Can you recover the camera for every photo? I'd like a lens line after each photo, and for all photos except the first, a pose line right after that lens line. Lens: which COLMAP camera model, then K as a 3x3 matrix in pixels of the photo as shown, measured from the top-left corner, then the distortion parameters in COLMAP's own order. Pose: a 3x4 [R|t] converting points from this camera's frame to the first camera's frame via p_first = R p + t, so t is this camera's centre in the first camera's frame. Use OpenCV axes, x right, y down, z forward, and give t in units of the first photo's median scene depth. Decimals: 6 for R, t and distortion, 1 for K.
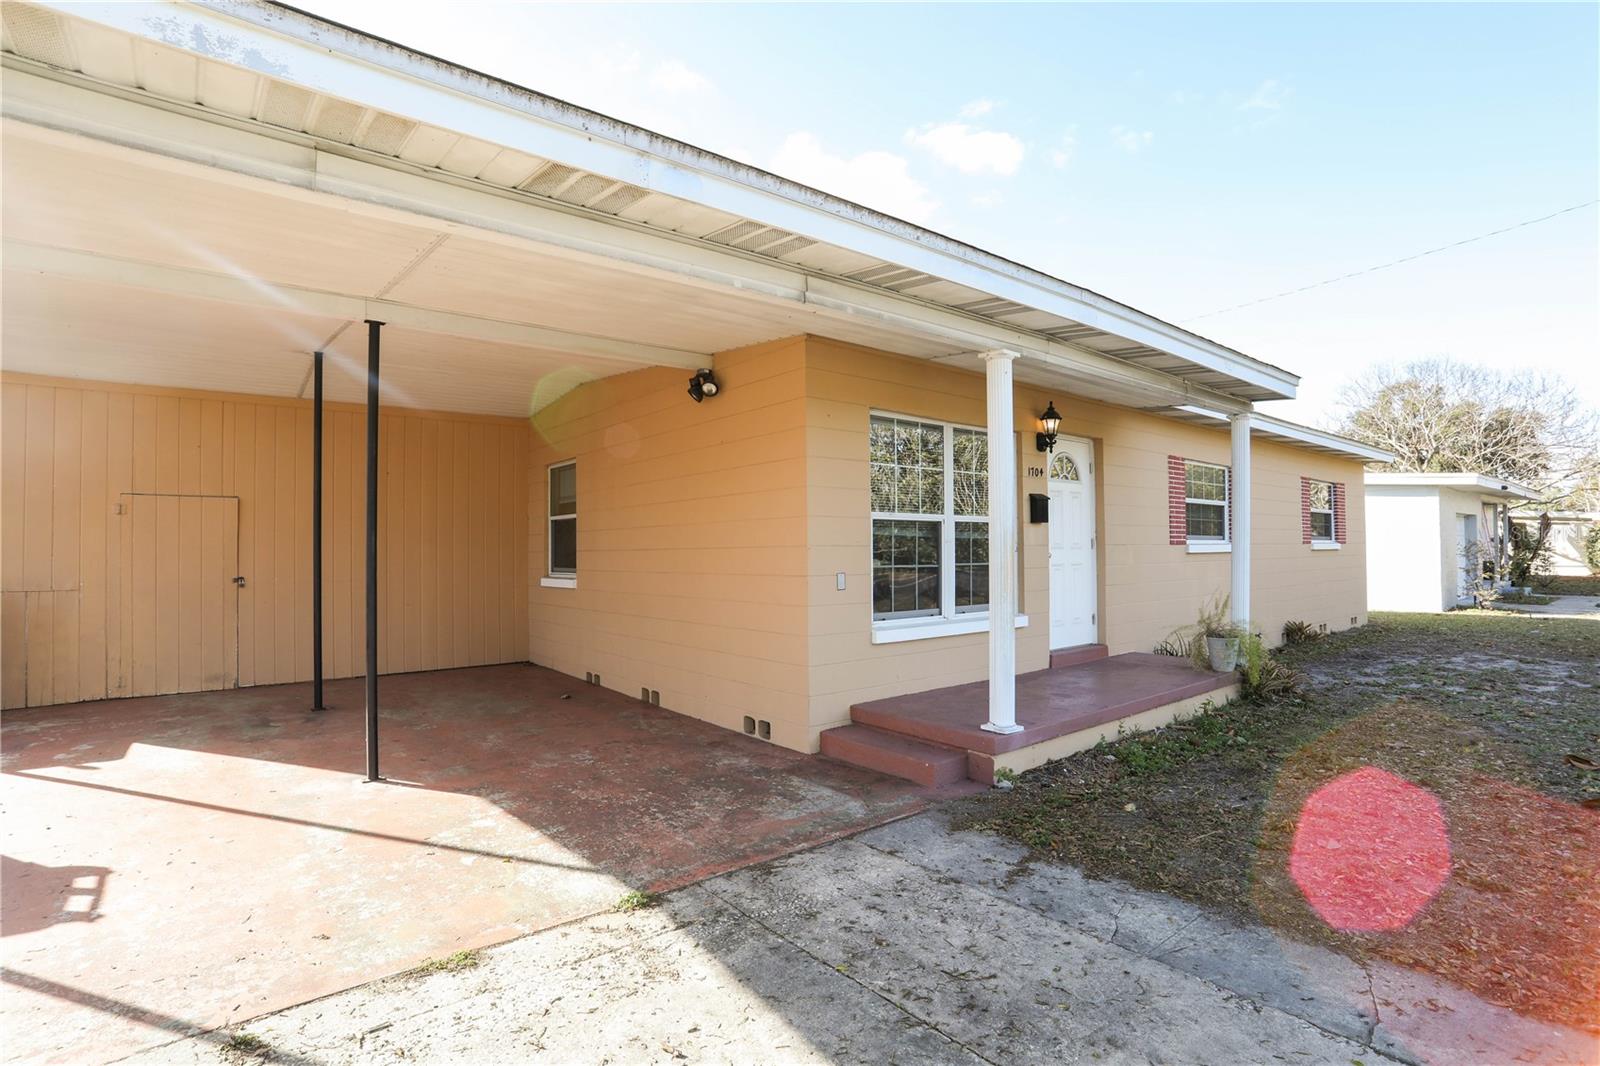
lens RADIAL K [[776.9, 0, 793.7], [0, 776.9, 535.9], [0, 0, 1]] dist [-0.079057, 0.032946]
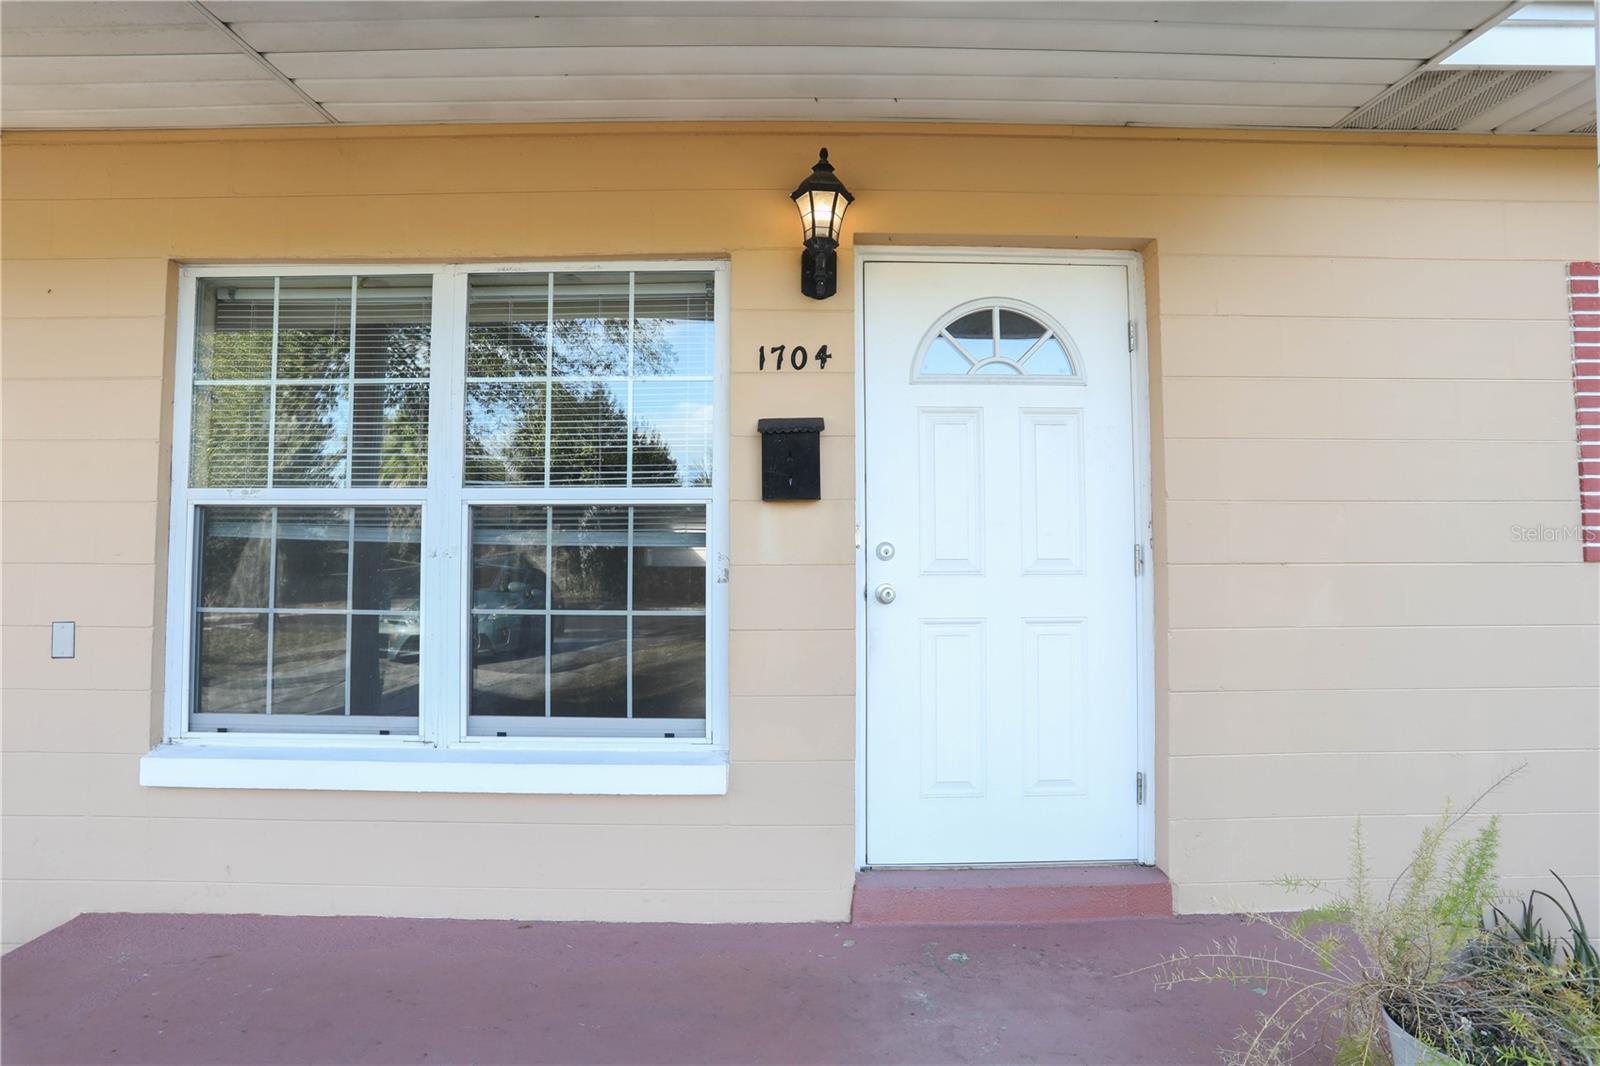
lens RADIAL K [[776.9, 0, 793.7], [0, 776.9, 535.9], [0, 0, 1]] dist [-0.079057, 0.032946]
pose [[0.783824, -0.015171, -0.620797, 0.535329], [0.007770, 0.999863, -0.014623, 0.004199], [0.620934, 0.006638, 0.783835, 0.724795]]
